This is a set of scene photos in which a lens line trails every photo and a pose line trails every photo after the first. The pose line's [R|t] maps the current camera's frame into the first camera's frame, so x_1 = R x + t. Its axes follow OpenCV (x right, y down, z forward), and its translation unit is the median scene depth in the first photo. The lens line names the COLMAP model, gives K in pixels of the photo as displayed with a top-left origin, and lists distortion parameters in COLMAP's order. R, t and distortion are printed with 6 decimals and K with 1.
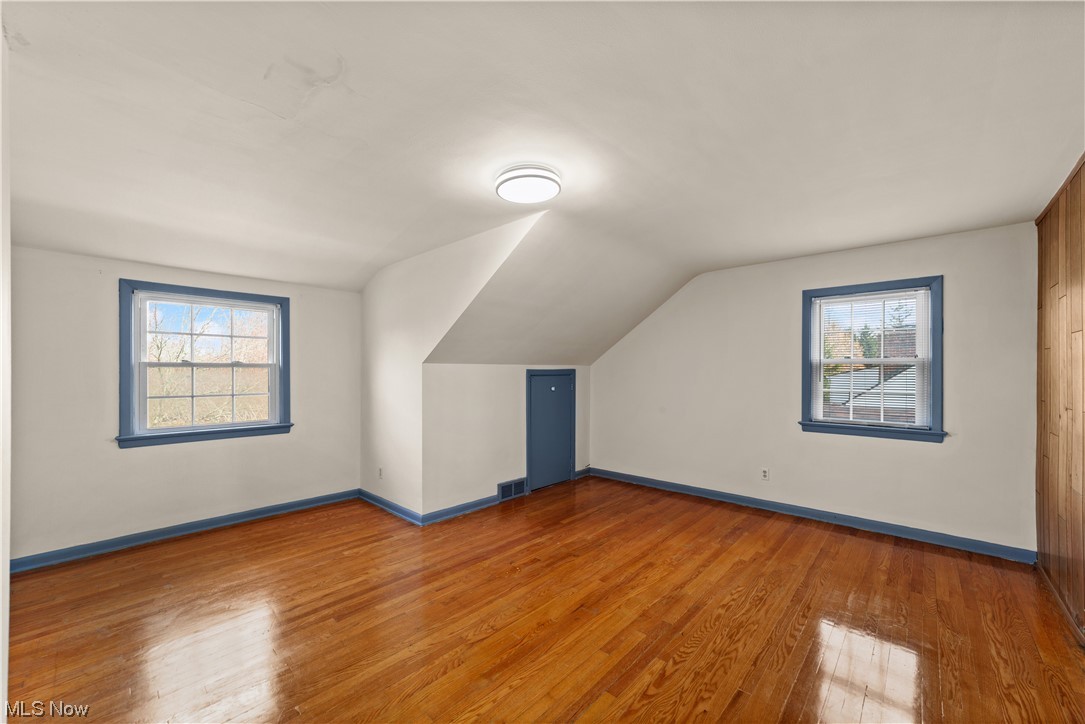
lens RADIAL K [[418.1, 0, 539.6], [0, 418.1, 368.7], [0, 0, 1]] dist [-0.010416, 0.000216]
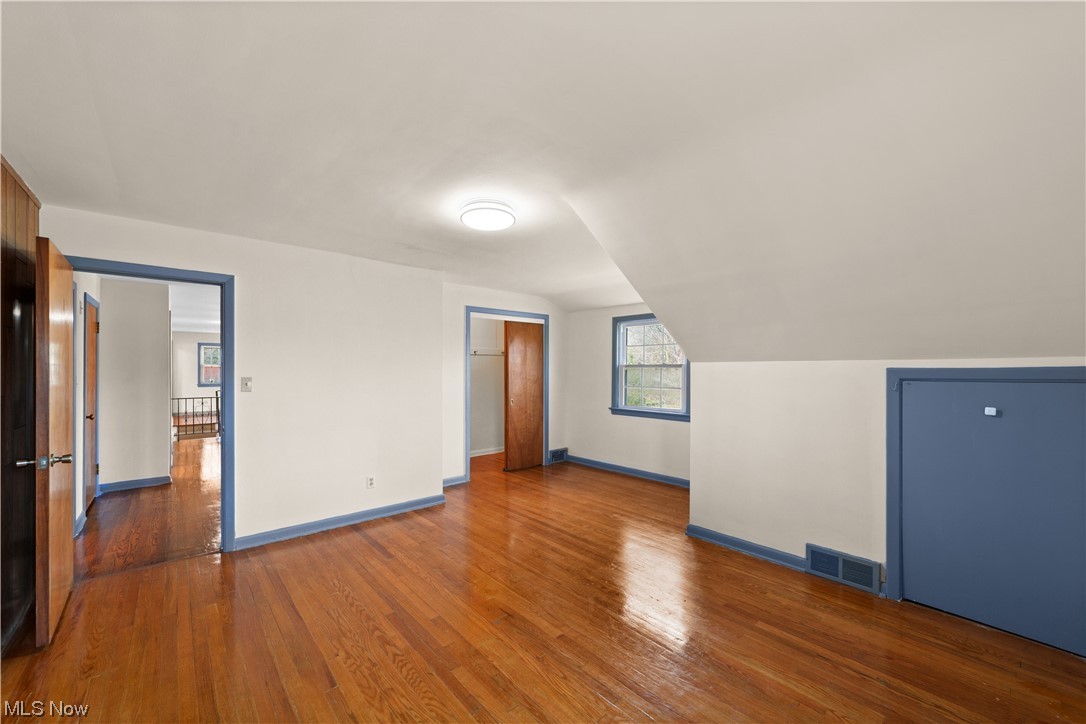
lens RADIAL K [[418.5, 0, 540.1], [0, 418.5, 368.7], [0, 0, 1]] dist [-0.010416, 0.000216]
pose [[-0.093049, -0.001702, -0.995660, 0.888095], [0.006566, 0.999976, -0.002323, 0.002719], [0.995640, -0.006754, -0.093036, 0.980060]]
